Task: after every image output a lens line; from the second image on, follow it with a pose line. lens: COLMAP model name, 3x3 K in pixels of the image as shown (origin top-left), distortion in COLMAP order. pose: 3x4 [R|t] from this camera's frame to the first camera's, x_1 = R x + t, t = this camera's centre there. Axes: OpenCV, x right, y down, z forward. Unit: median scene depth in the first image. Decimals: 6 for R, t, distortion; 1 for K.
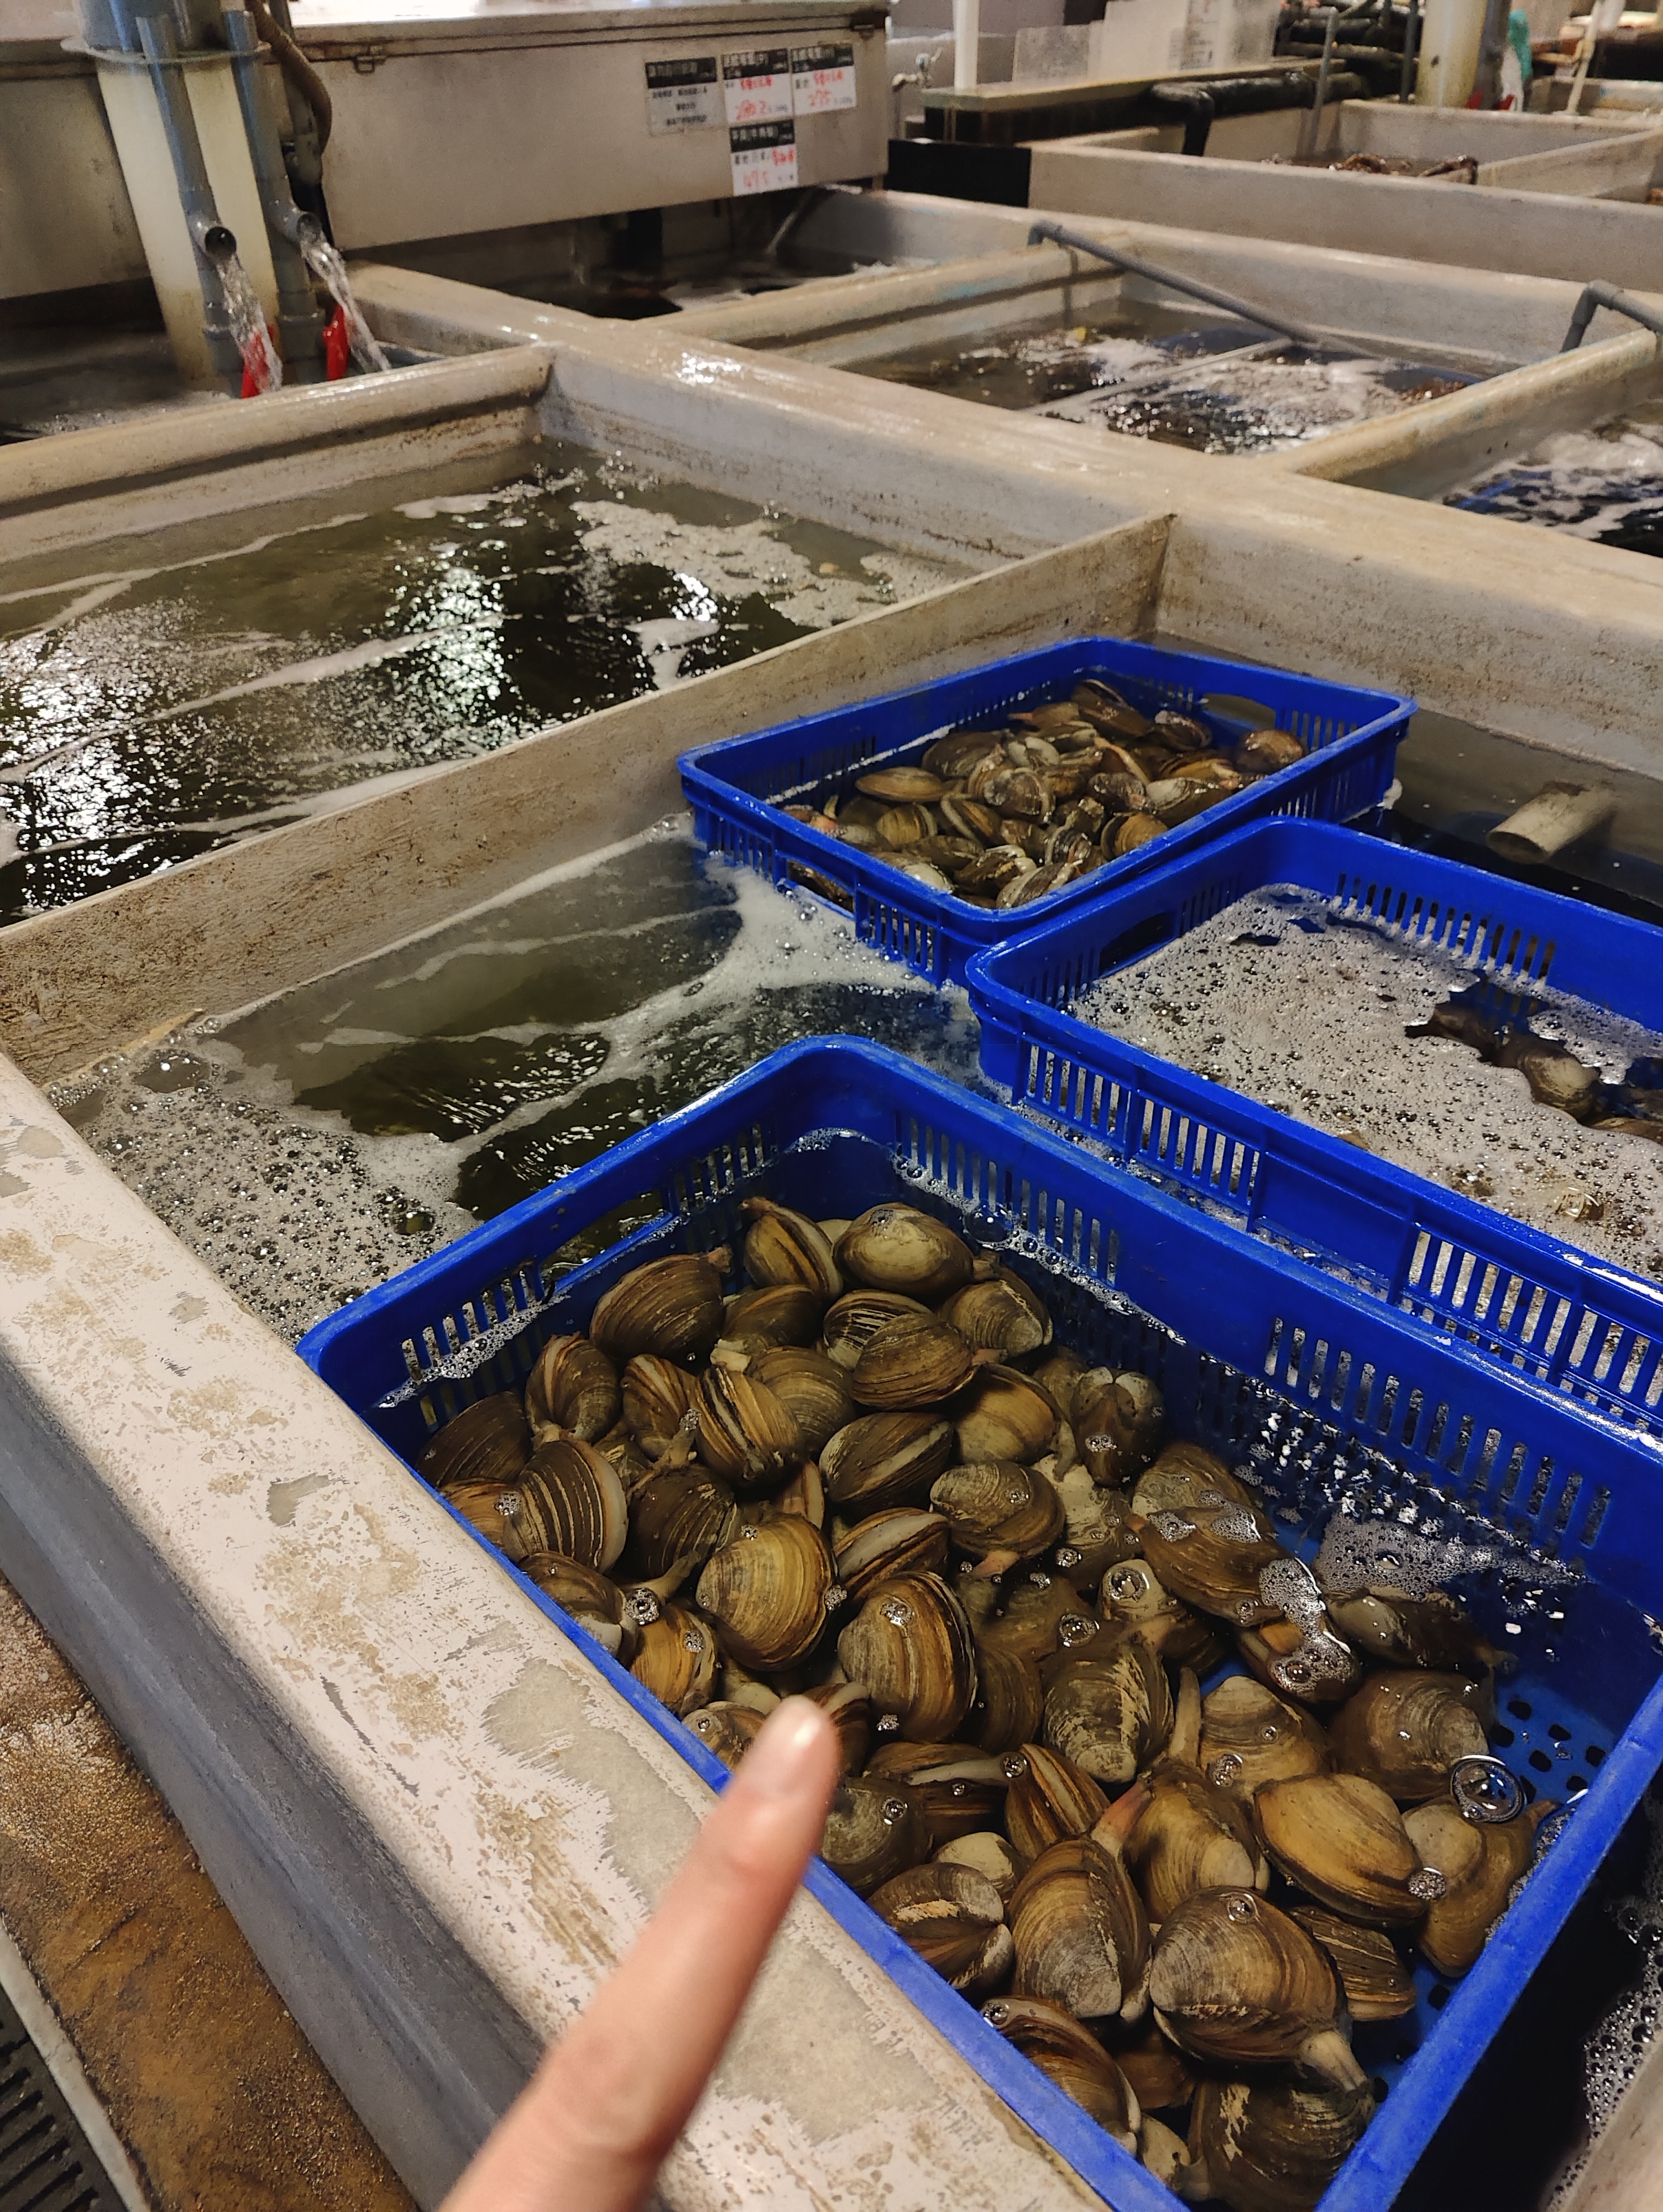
lens RADIAL K [[1562.3, 0, 831.5], [0, 1562.3, 1106.0], [0, 0, 1]] dist [0.068434, -0.084094]
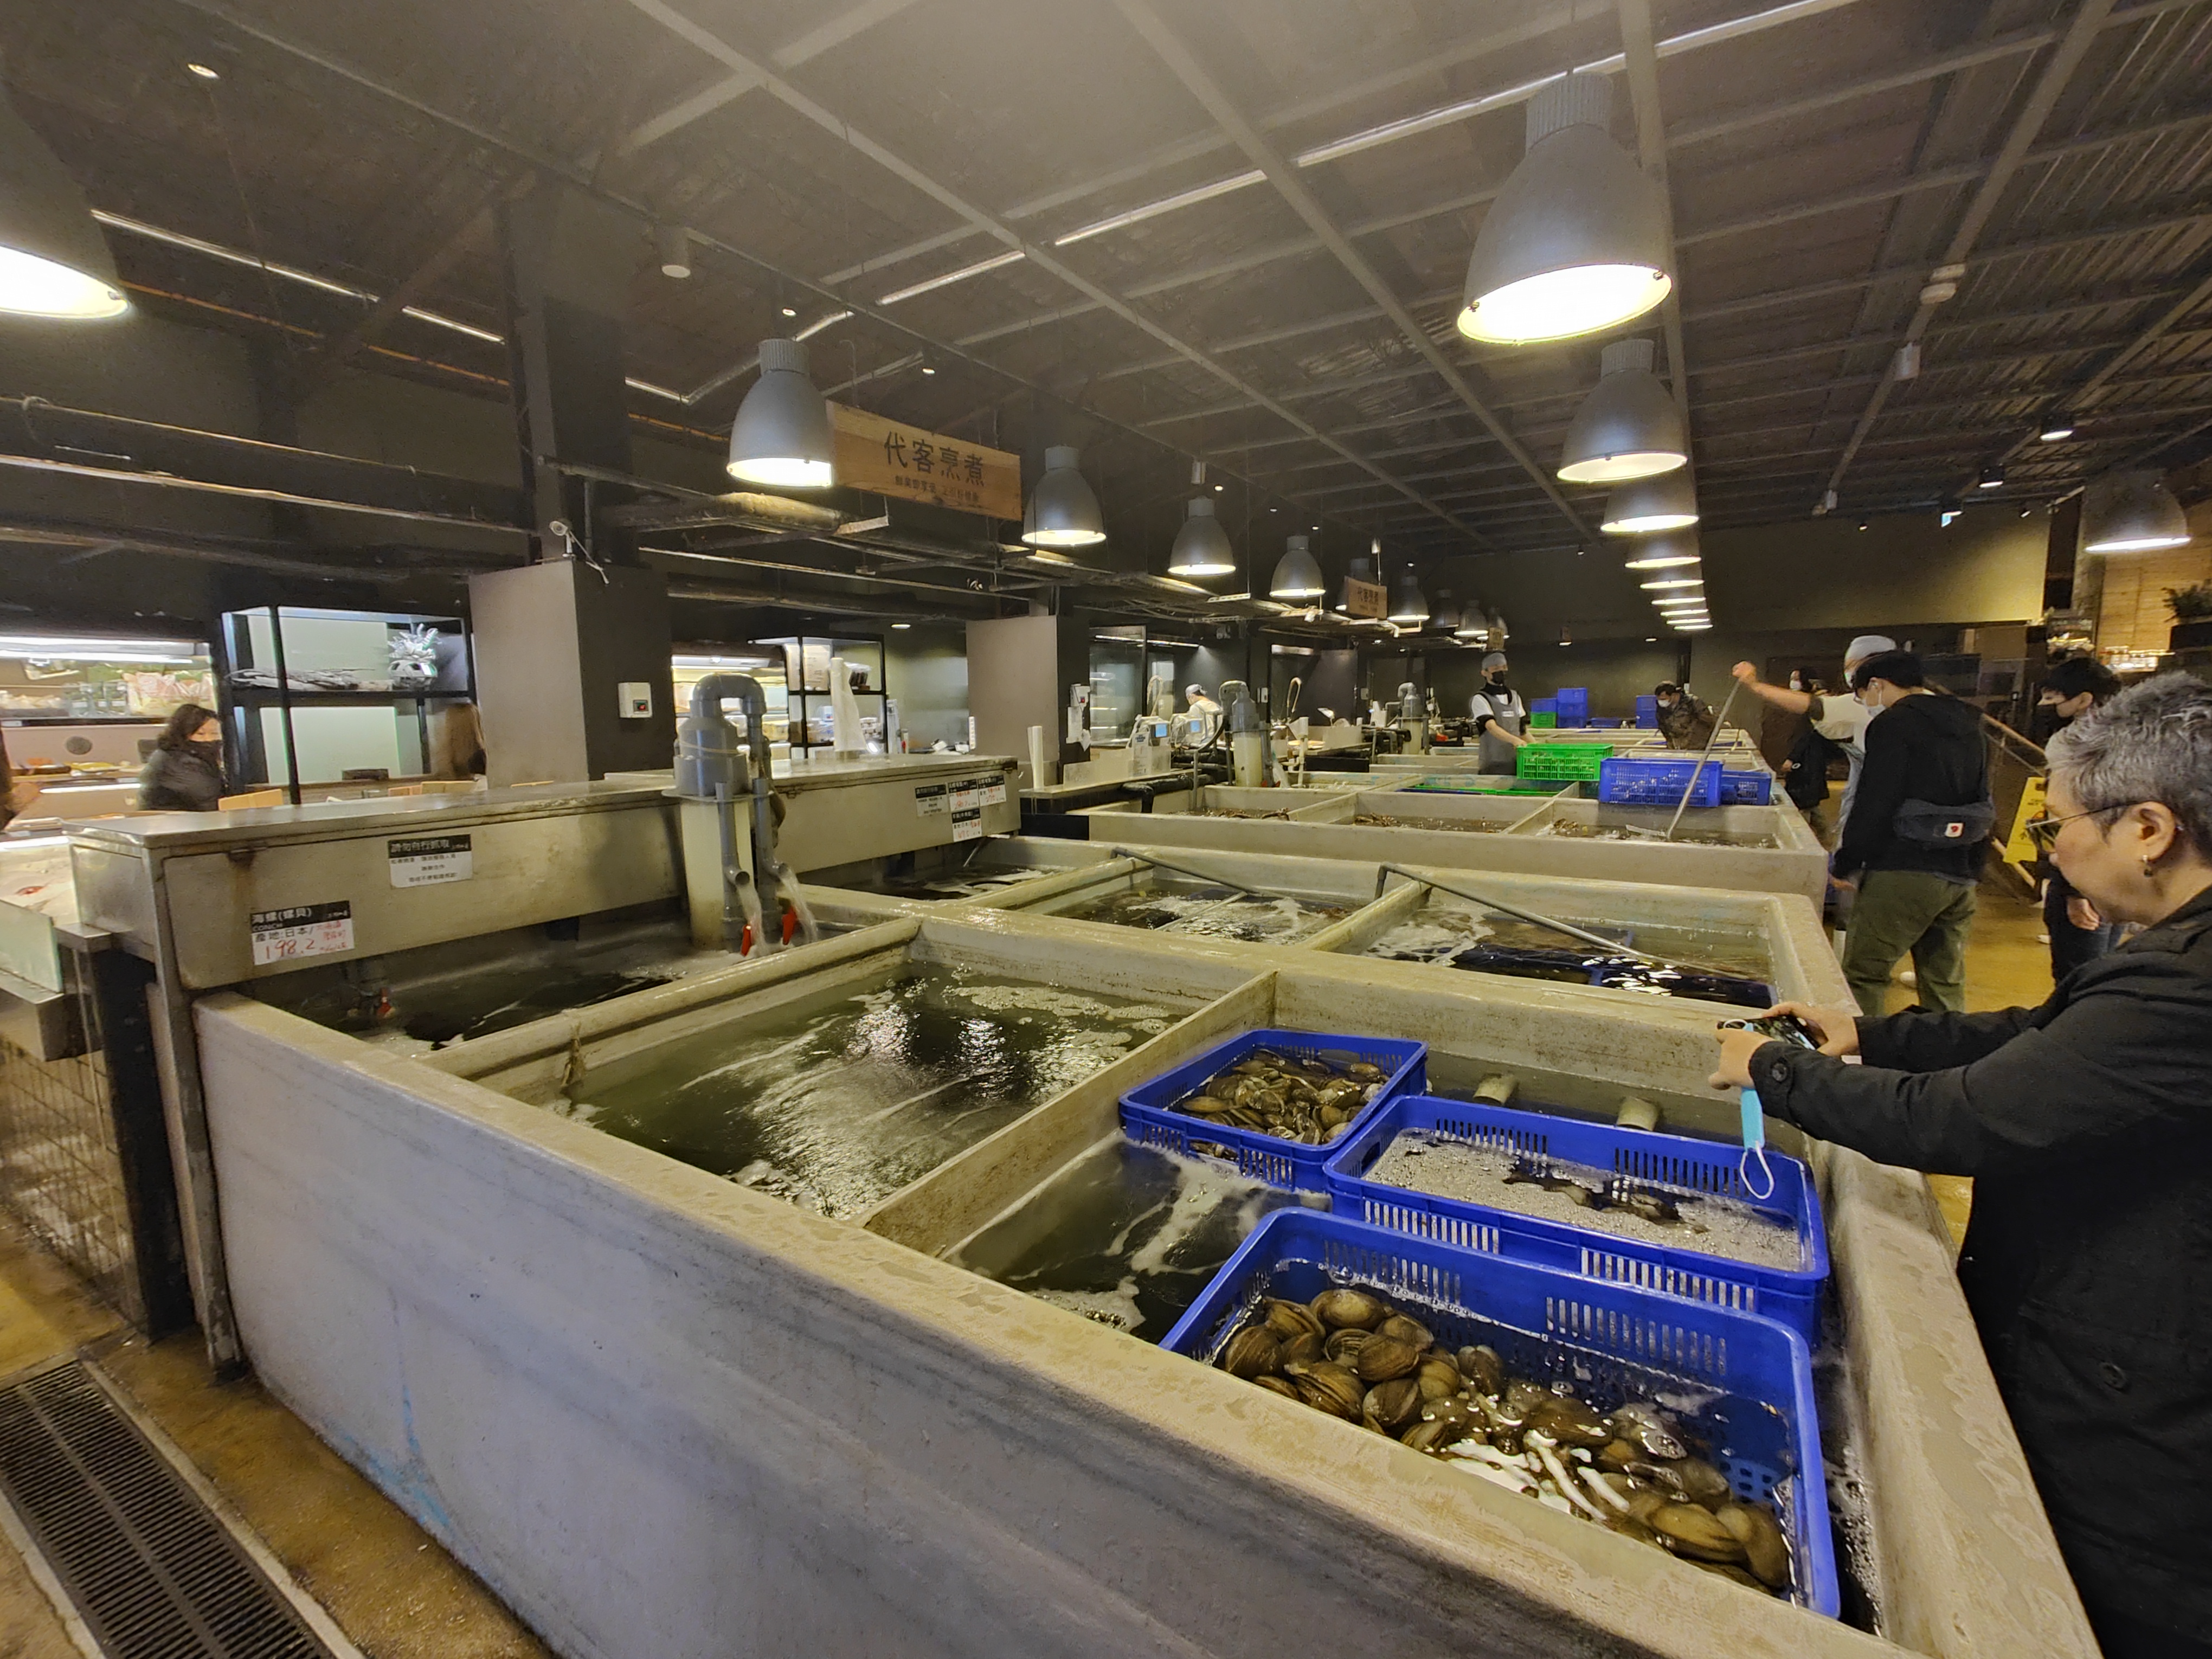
lens RADIAL K [[997.1, 0, 1106.0], [0, 997.1, 829.5], [0, 0, 1]] dist [-0.048516, -0.000081]
pose [[0.975069, -0.040592, 0.218160, -0.218919], [0.143146, 0.866283, -0.478605, 0.050091], [-0.169560, 0.497901, 0.850496, -0.144860]]
